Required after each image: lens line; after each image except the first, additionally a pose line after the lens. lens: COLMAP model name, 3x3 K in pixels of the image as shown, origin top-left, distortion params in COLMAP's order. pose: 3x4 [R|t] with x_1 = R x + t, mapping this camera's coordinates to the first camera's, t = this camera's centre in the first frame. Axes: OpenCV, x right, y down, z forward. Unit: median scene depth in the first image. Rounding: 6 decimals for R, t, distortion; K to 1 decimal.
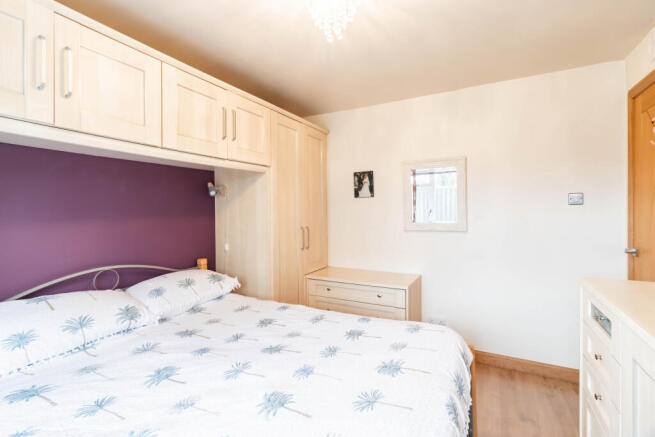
lens RADIAL K [[298.0, 0, 327.0], [0, 298.0, 212.5], [0, 0, 1]] dist [0.002135, 0.000553]
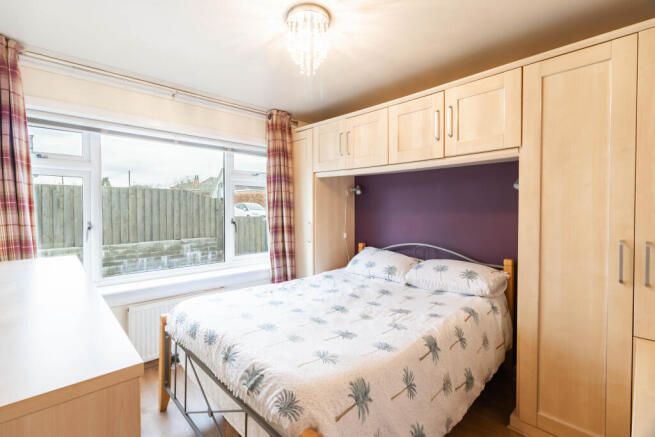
lens RADIAL K [[298.0, 0, 327.0], [0, 298.0, 212.5], [0, 0, 1]] dist [0.002135, 0.000553]
pose [[-0.299757, 0.022386, -0.953753, 0.979798], [-0.006967, 0.999647, 0.025653, -0.013351], [0.953990, 0.014335, -0.299495, 1.165926]]
